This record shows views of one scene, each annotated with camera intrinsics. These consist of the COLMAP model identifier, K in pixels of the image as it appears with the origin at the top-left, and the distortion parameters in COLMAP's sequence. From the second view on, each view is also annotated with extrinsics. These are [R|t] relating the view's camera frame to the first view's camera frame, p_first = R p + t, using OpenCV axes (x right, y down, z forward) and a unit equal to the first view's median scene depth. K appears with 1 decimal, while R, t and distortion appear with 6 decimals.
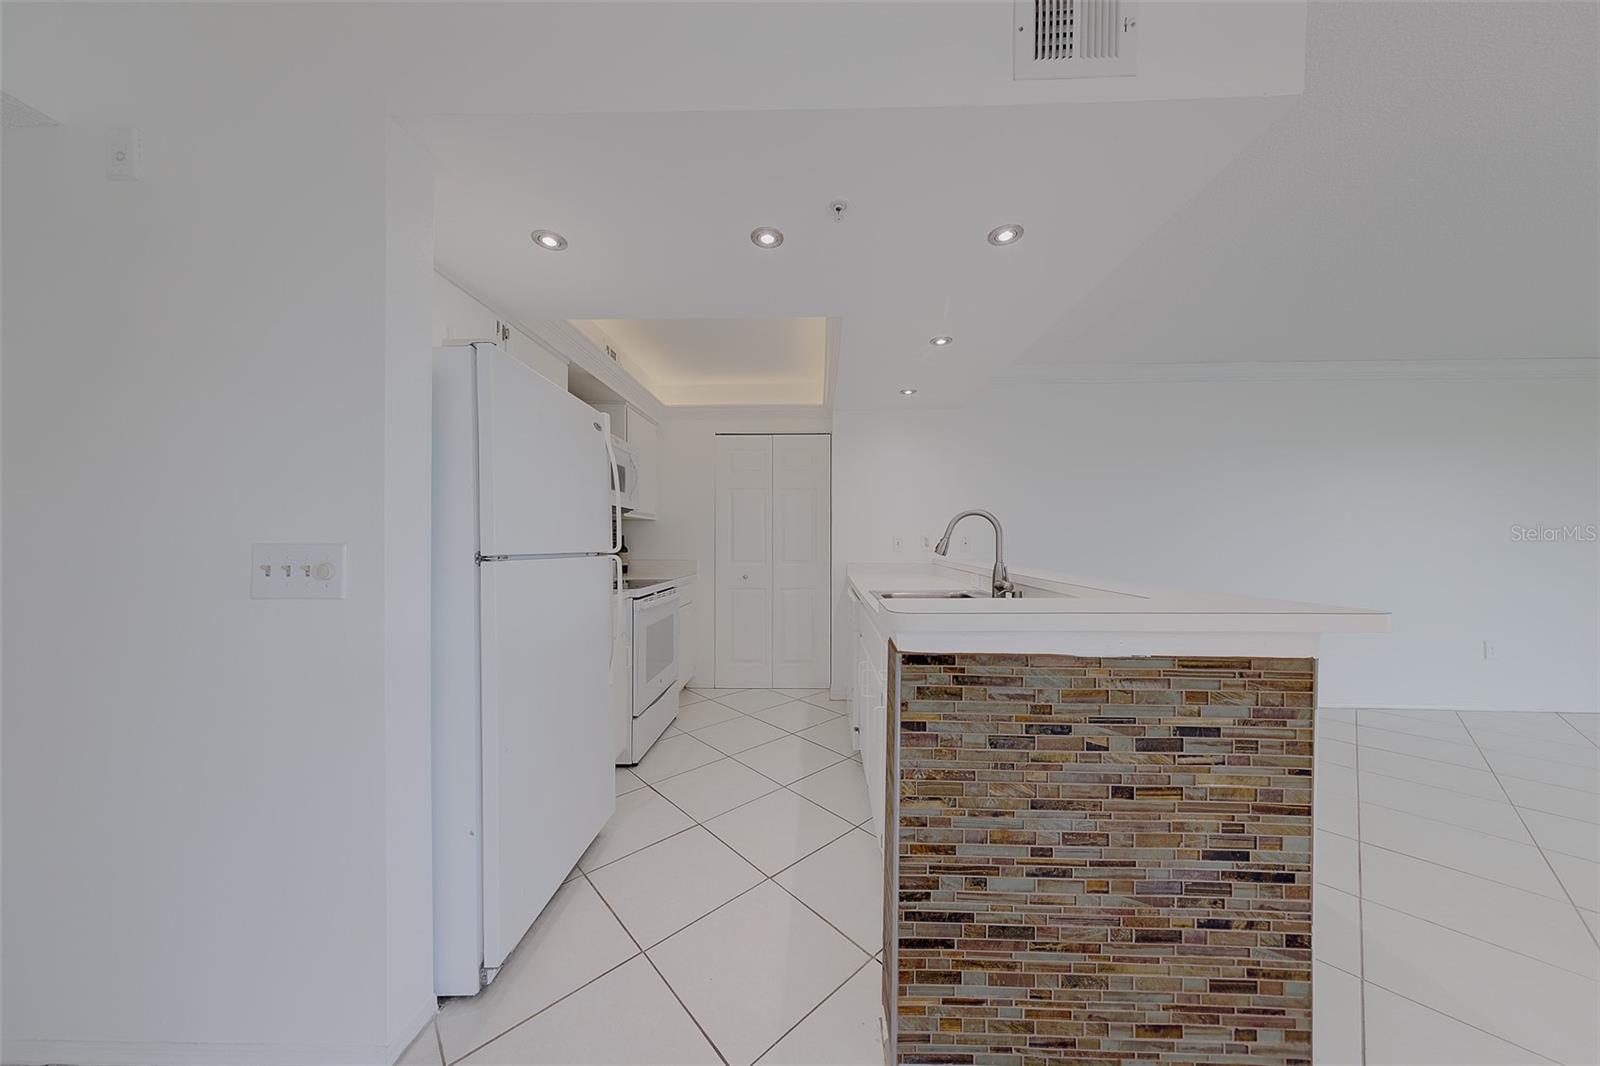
lens RADIAL K [[500.2, 0, 806.0], [0, 500.2, 542.2], [0, 0, 1]] dist [0.000671, -0.000193]
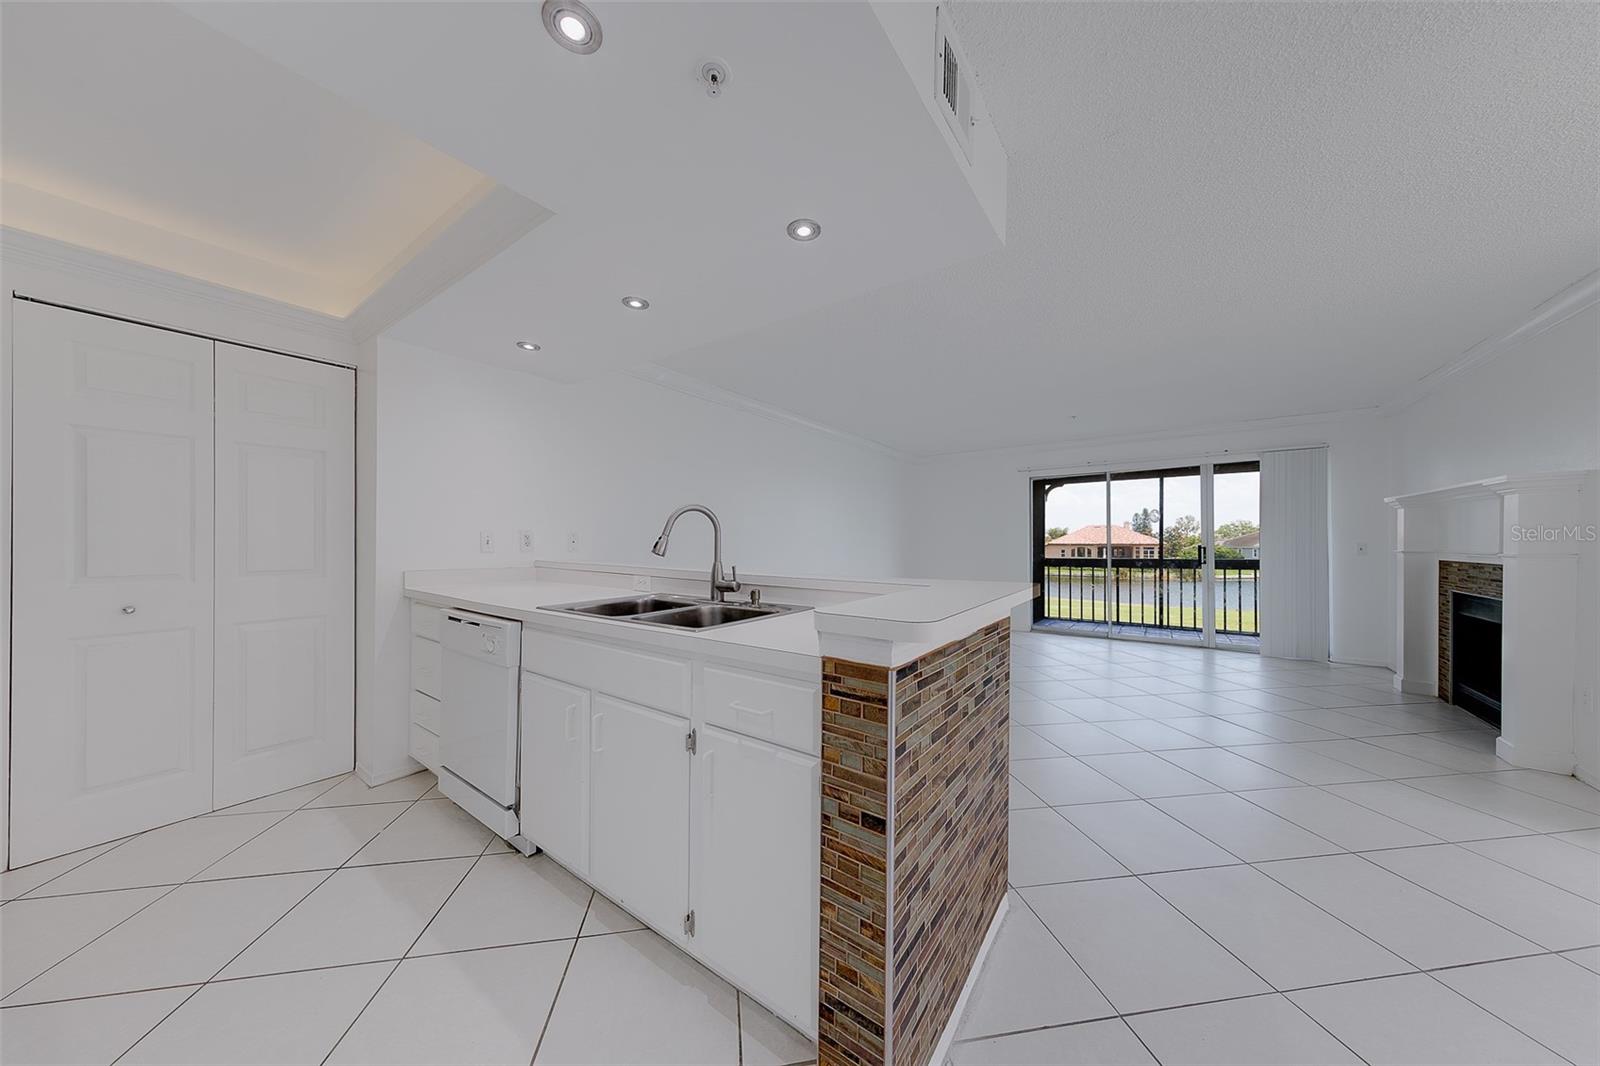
lens RADIAL K [[500.2, 0, 806.0], [0, 500.2, 542.2], [0, 0, 1]] dist [0.000671, -0.000193]
pose [[0.561160, -0.000949, 0.827707, -0.601681], [-0.000851, 0.999998, 0.001723, 0.001927], [-0.827707, -0.001671, 0.561158, 0.644548]]
